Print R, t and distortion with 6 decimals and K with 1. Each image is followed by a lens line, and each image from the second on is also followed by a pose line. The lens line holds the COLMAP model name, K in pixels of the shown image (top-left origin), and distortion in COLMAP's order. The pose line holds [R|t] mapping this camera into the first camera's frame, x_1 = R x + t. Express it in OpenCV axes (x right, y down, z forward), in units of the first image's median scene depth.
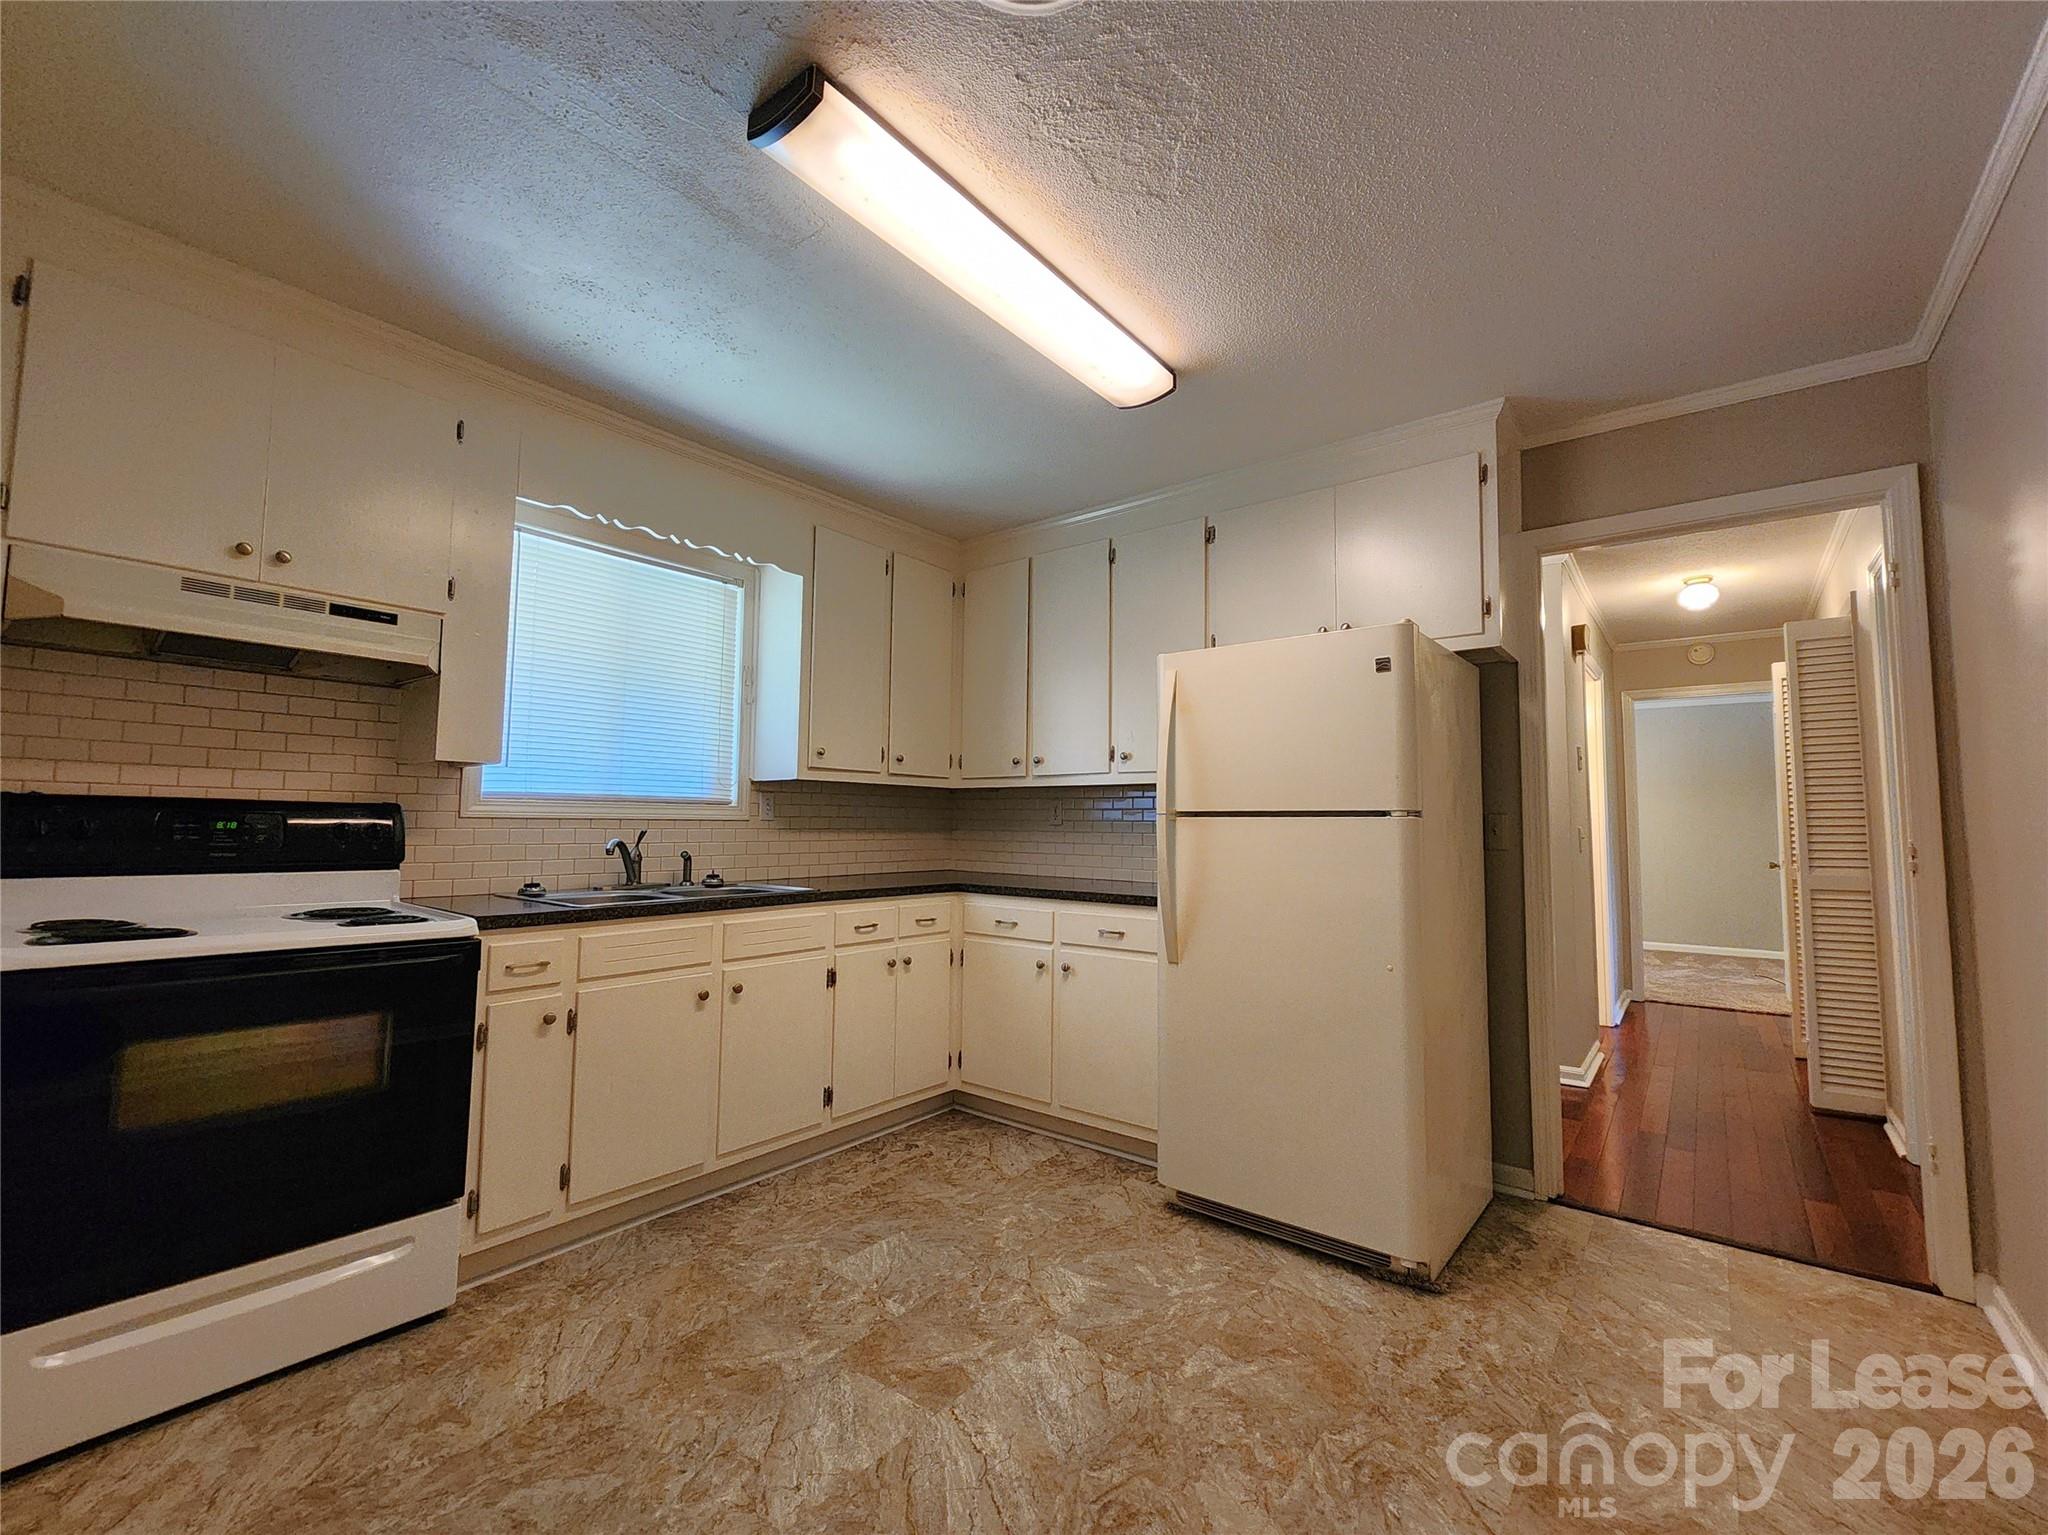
lens RADIAL K [[856.3, 0, 1024.0], [0, 856.3, 767.5], [0, 0, 1]] dist [-0.000989, 0.000351]
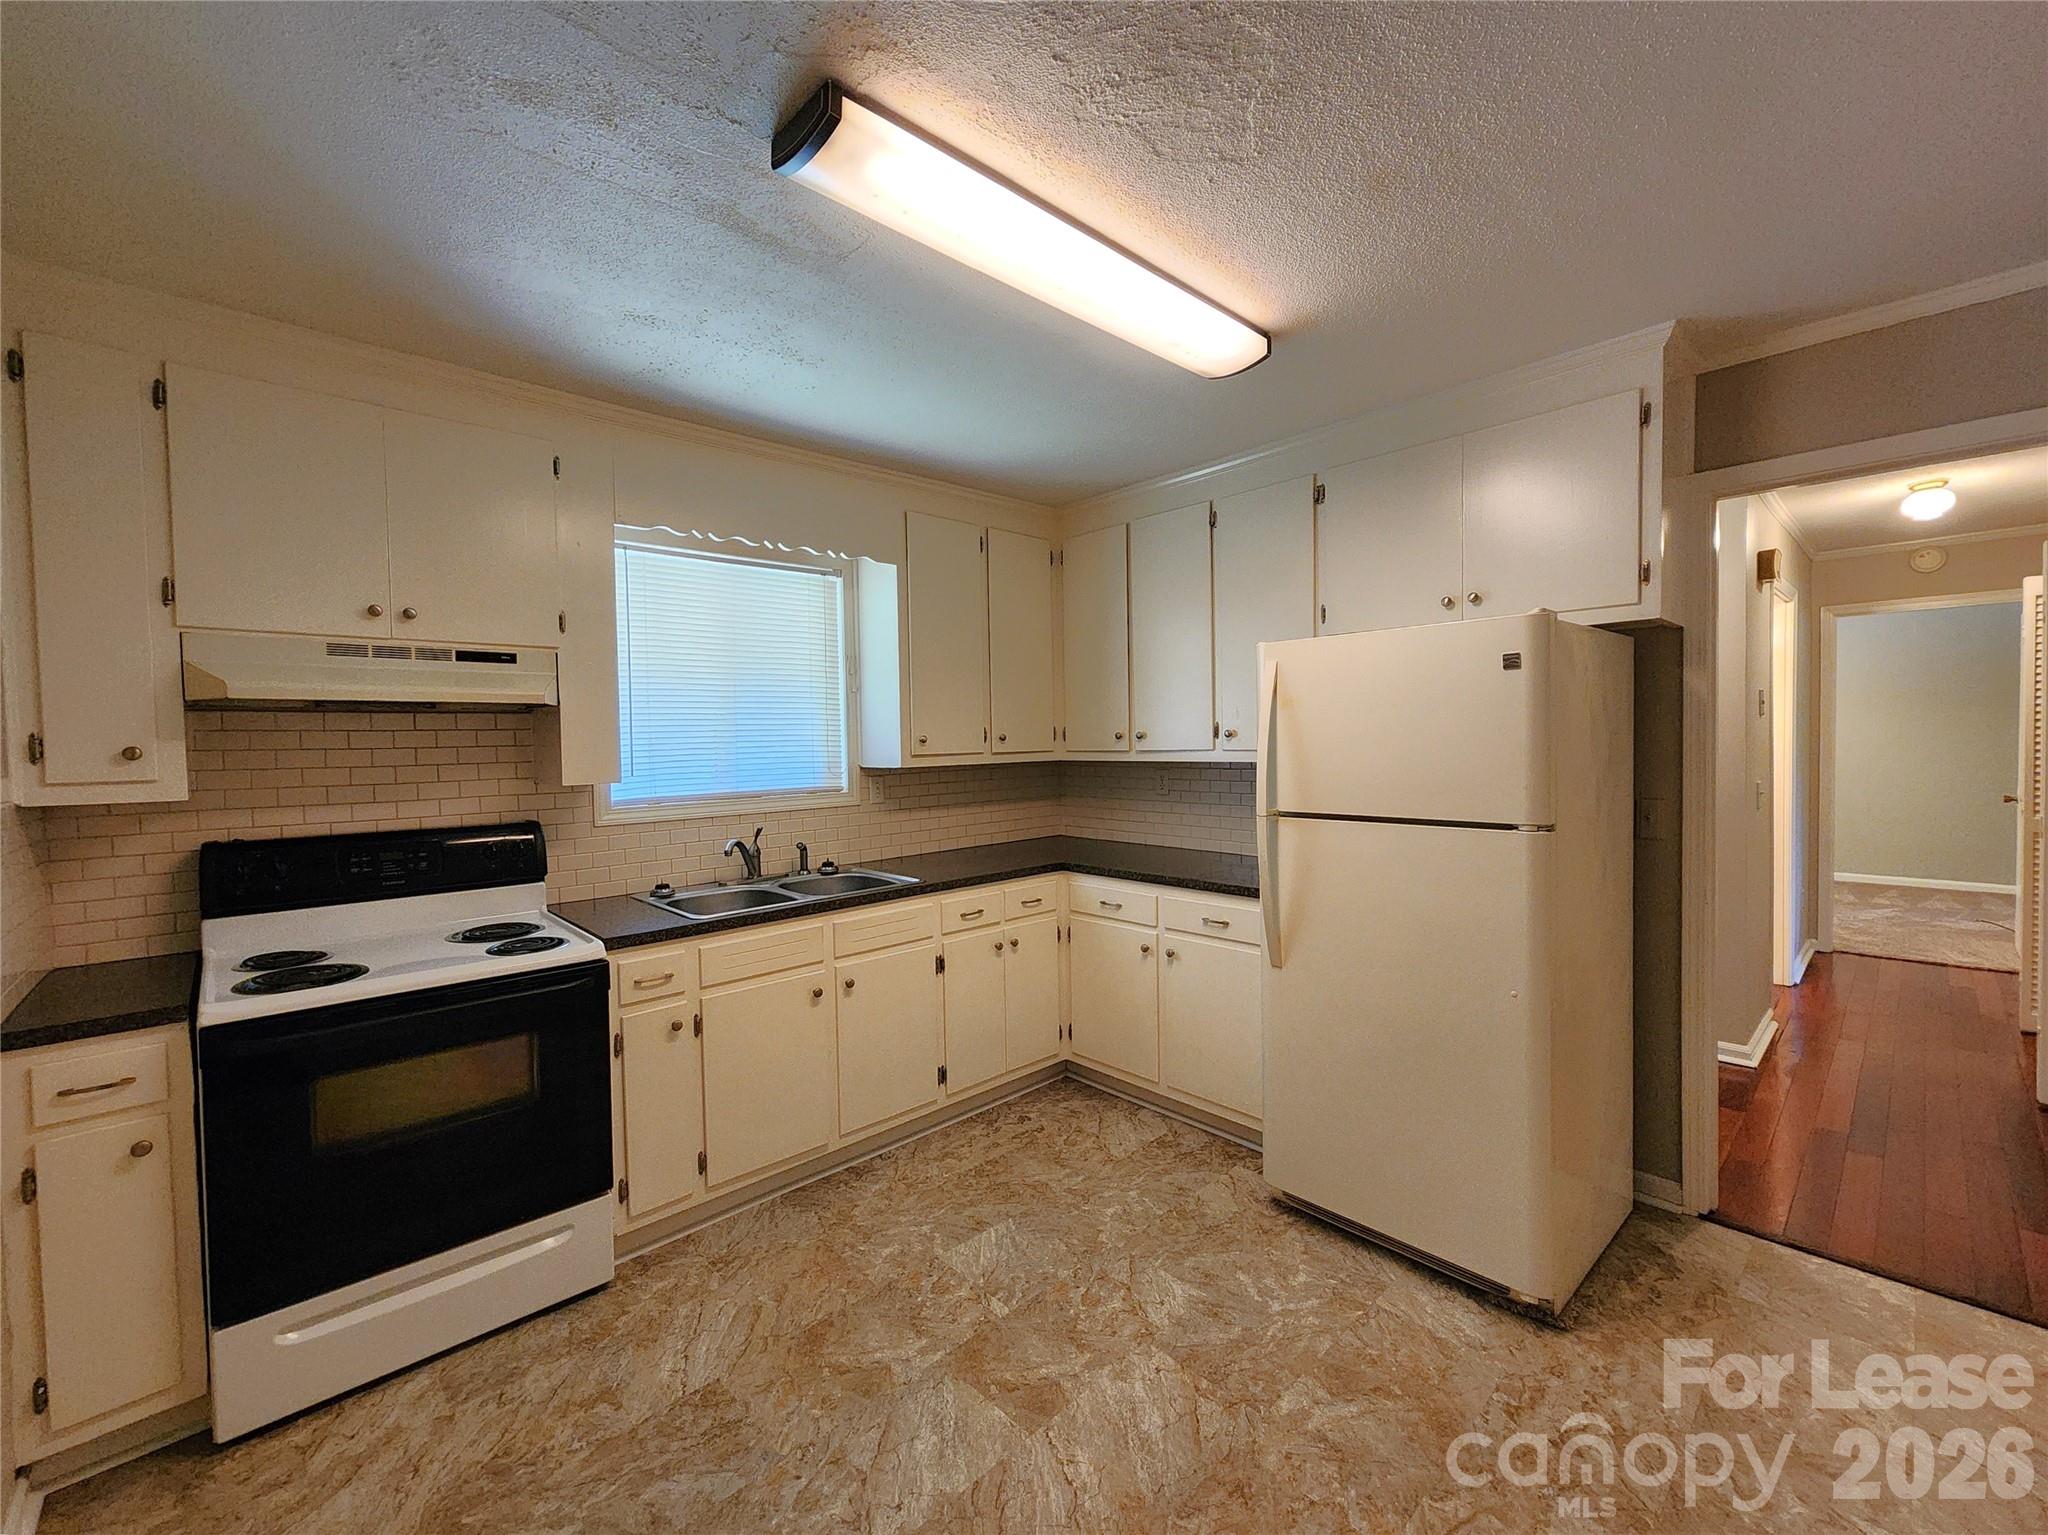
lens RADIAL K [[834.0, 0, 1024.0], [0, 834.0, 767.5], [0, 0, 1]] dist [0.000882, -0.000342]
pose [[0.988099, -0.024897, -0.151791, 0.045834], [0.039644, 0.994695, 0.094919, -0.109637], [0.148622, -0.099807, 0.983844, 0.057492]]
